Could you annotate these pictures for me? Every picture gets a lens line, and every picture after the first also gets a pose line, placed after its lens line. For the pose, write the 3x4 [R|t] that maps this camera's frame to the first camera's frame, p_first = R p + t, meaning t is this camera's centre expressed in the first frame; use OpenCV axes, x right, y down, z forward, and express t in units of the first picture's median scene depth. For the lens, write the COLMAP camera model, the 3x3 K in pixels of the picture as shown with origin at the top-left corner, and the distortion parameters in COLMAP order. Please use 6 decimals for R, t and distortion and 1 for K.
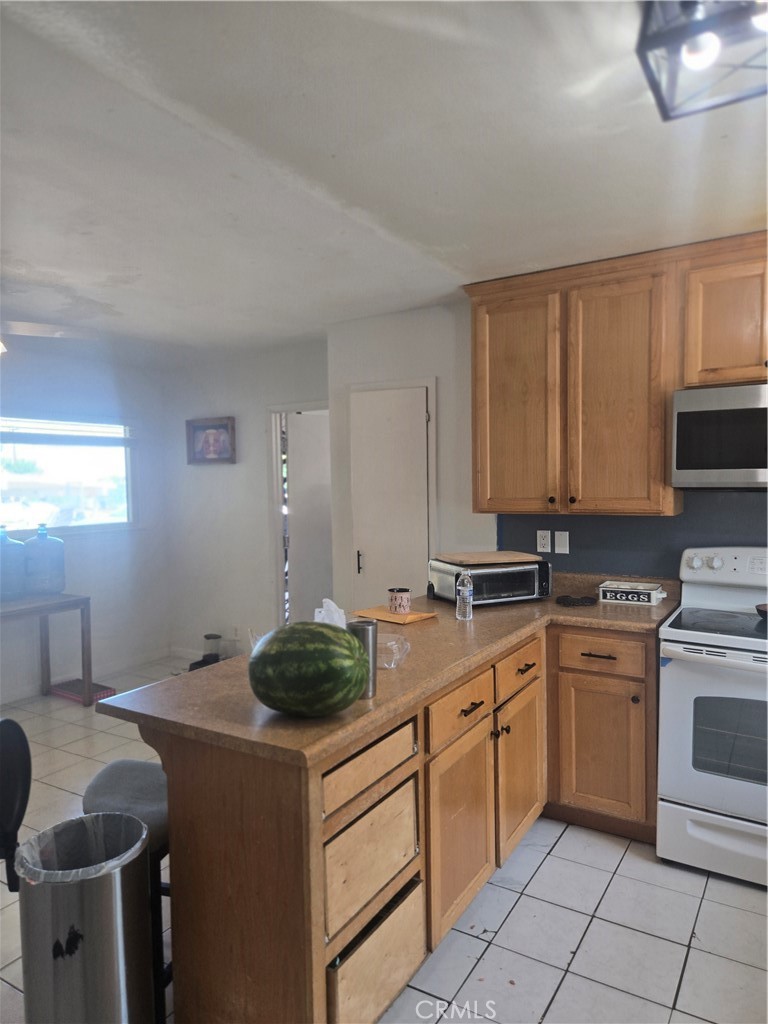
lens RADIAL K [[690.0, 0, 378.3], [0, 690.0, 512.3], [0, 0, 1]] dist [0.064517, -0.033802]
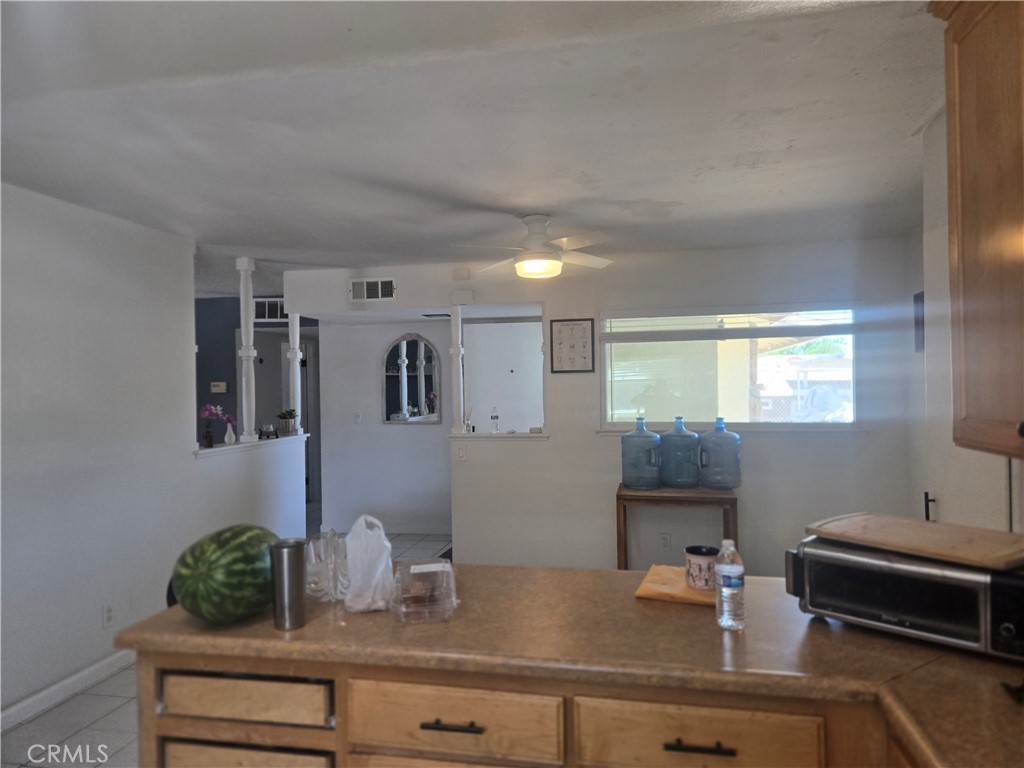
lens RADIAL K [[690.0, 0, 506.7], [0, 690.0, 384.0], [0, 0, 1]] dist [0.064517, -0.033802]
pose [[0.338558, 0.016263, -0.940805, 0.481353], [-0.037170, 0.999301, 0.003898, -0.032709], [0.940211, 0.033650, 0.338926, 0.496367]]
